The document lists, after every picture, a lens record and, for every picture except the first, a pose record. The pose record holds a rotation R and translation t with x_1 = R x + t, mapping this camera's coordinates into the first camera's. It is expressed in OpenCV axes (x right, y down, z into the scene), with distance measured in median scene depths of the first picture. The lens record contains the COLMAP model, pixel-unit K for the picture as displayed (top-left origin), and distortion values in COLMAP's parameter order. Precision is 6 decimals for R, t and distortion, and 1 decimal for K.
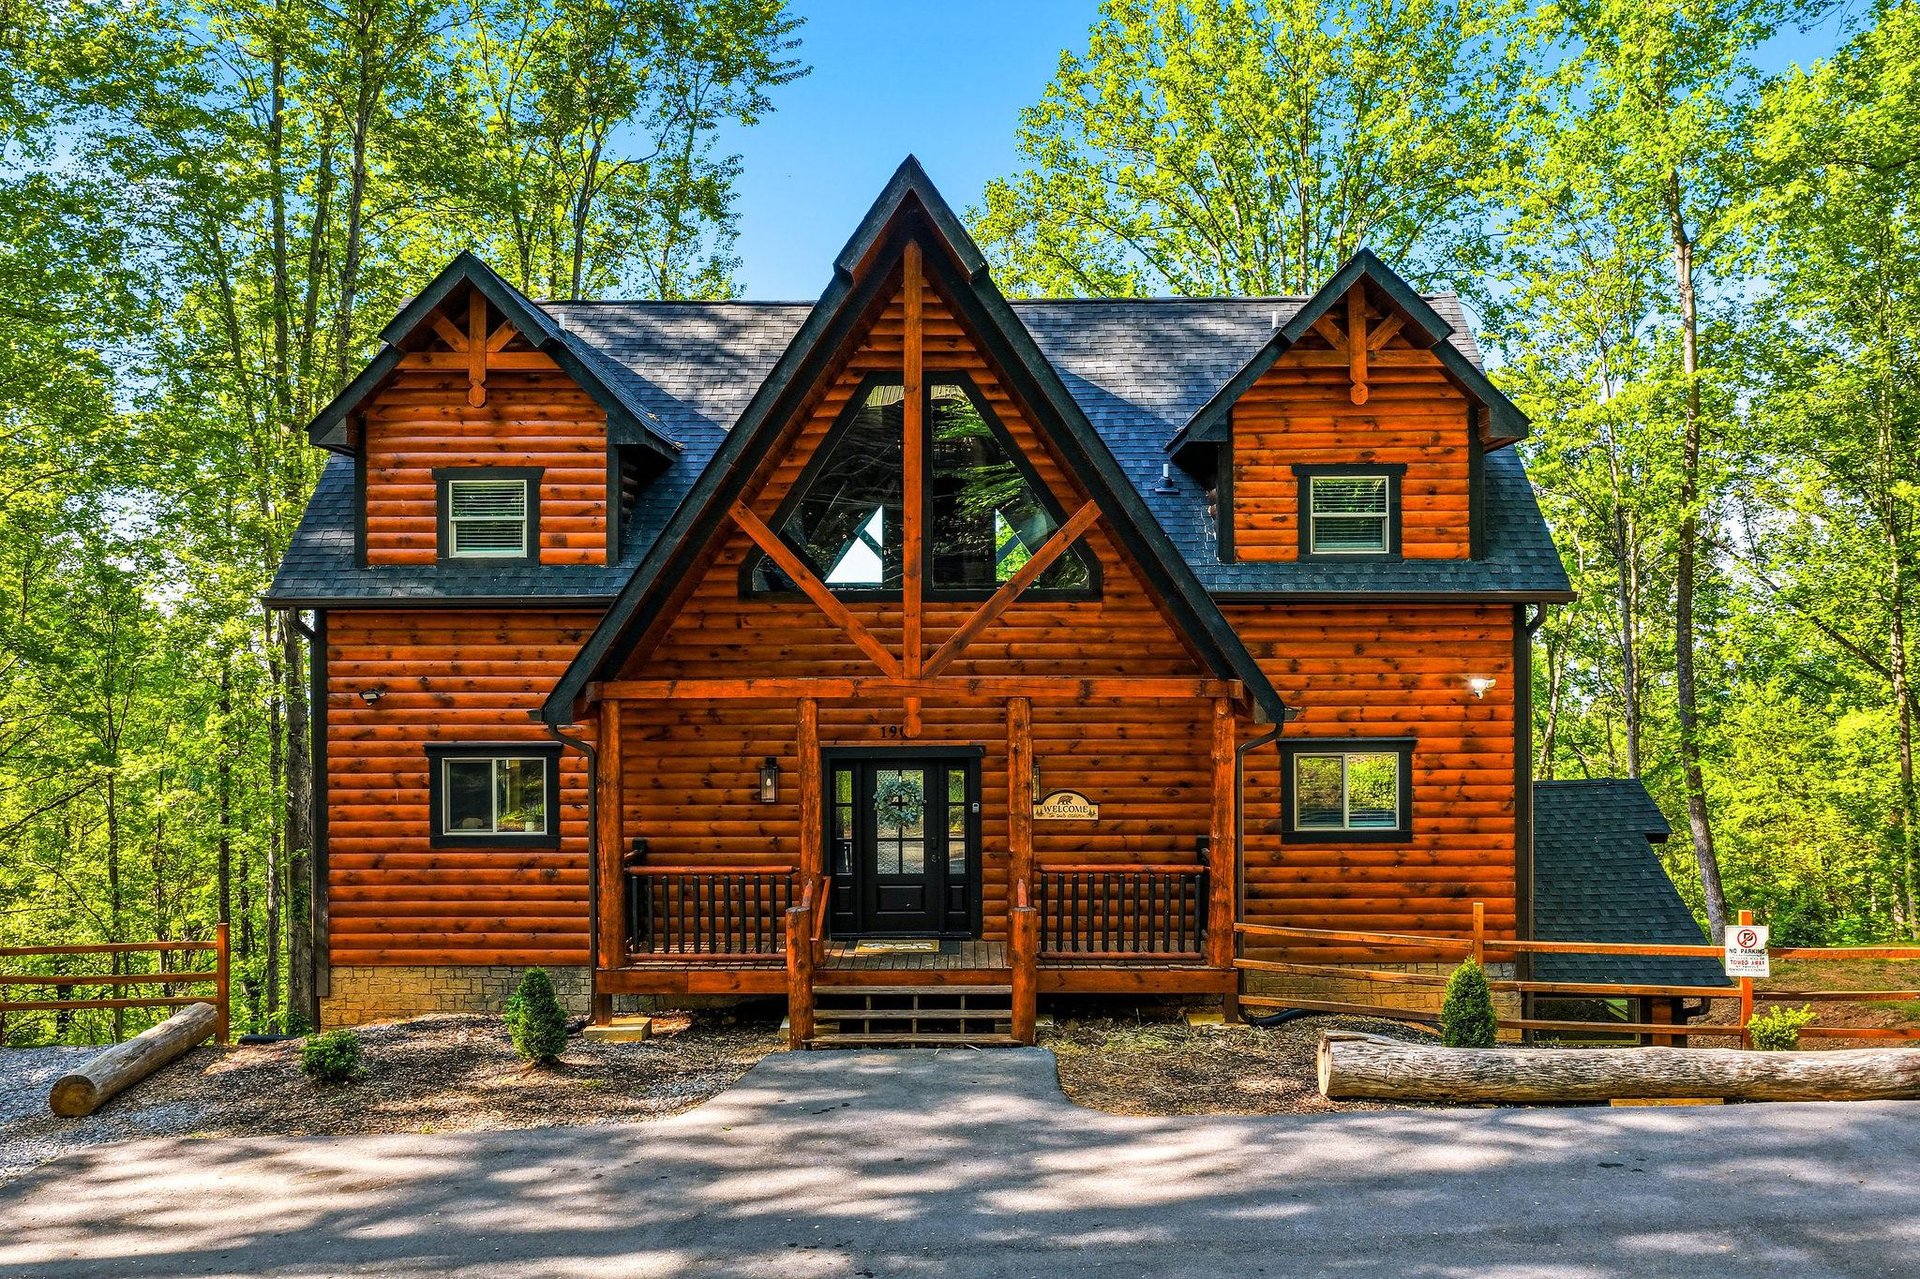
lens RADIAL K [[1600.5, 0, 975.9], [0, 1600.5, 642.8], [0, 0, 1]] dist [-0.009356, 0.020424]
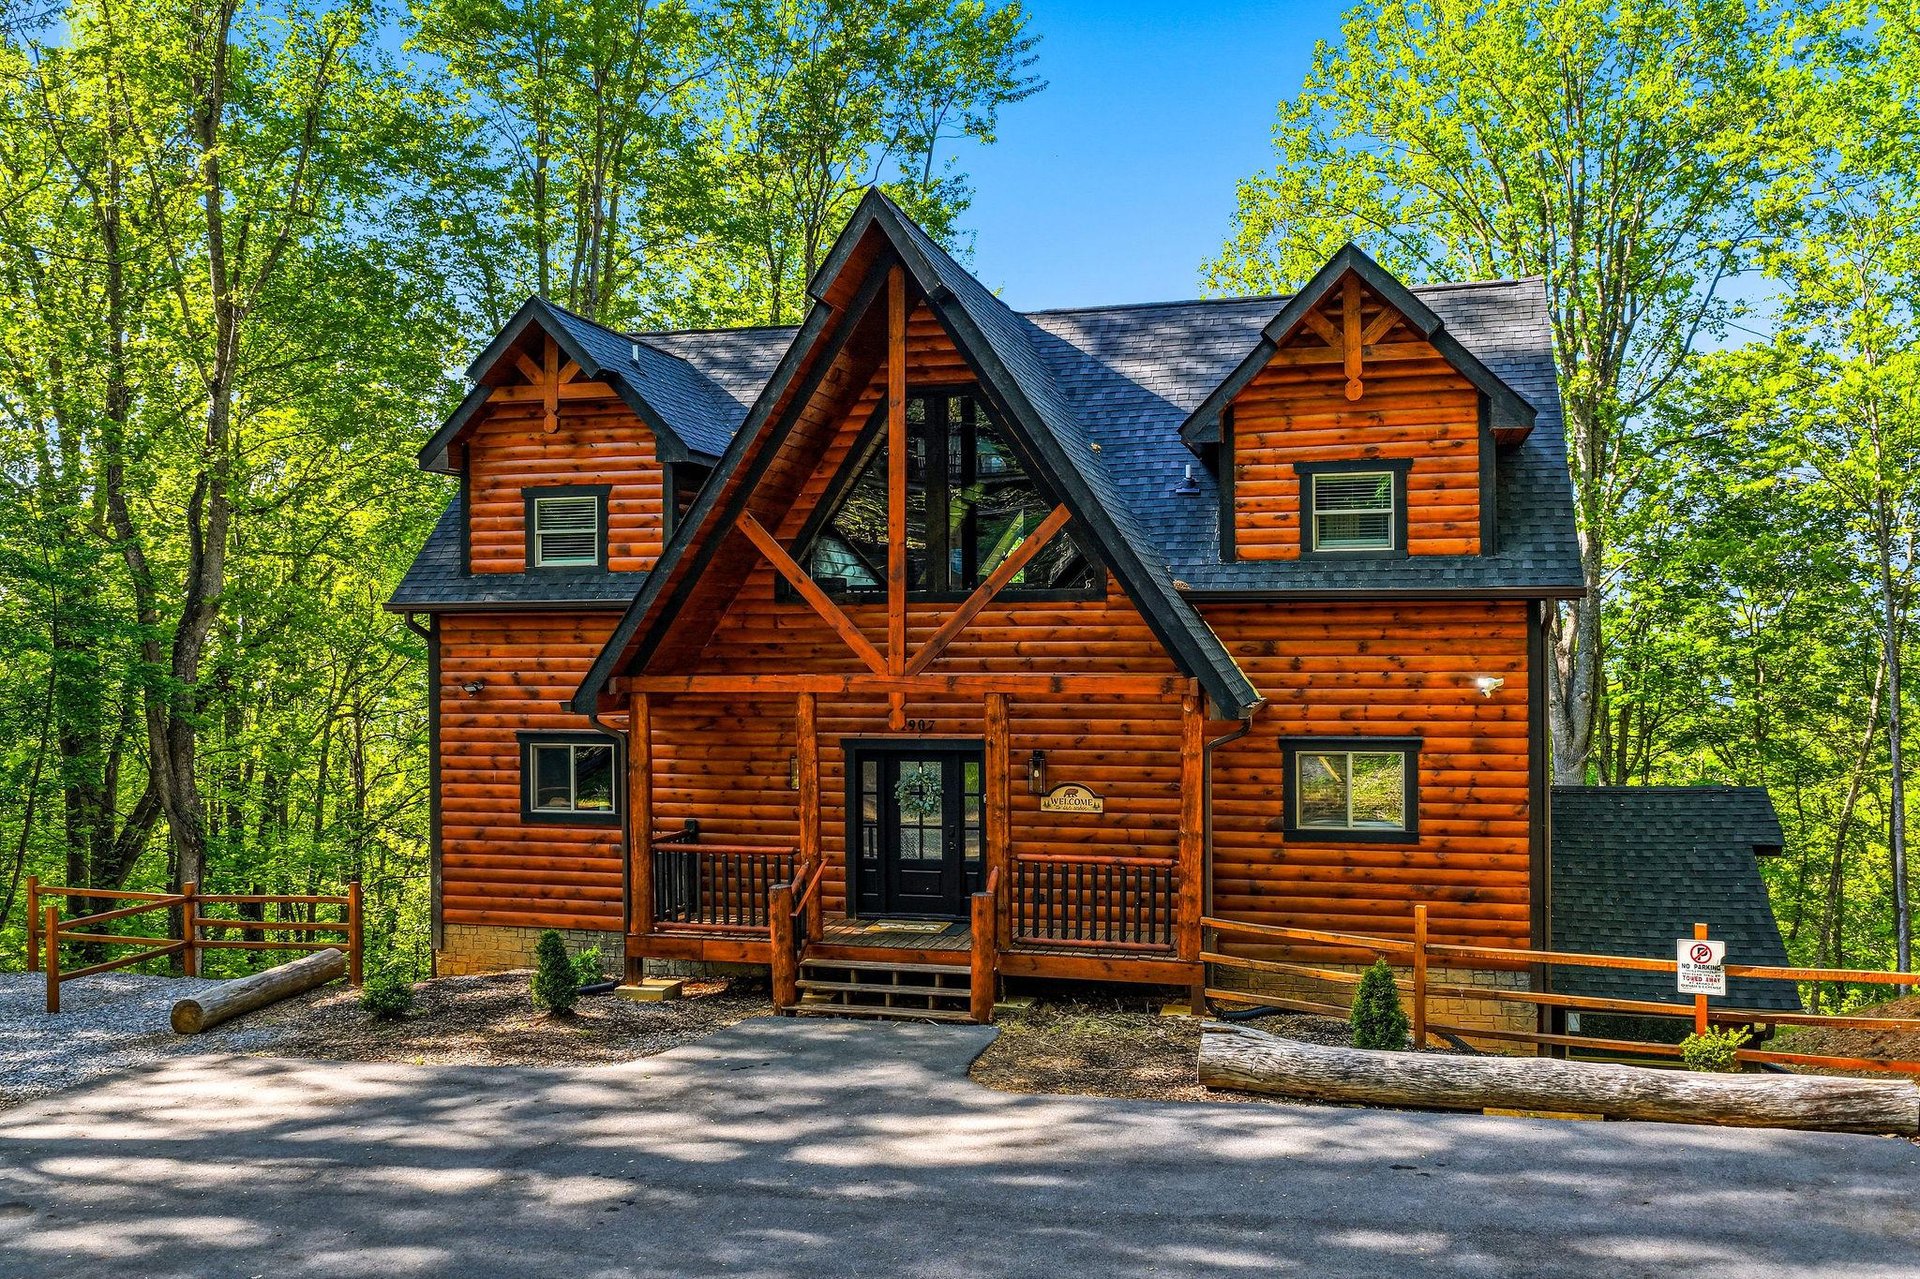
lens RADIAL K [[1600.5, 0, 972.2], [0, 1600.5, 637.5], [0, 0, 1]] dist [-0.009356, 0.020424]
pose [[0.967771, -0.002181, -0.251824, 0.261986], [0.001557, 0.999995, -0.002677, 0.000385], [0.251829, 0.002199, 0.967769, -0.018125]]
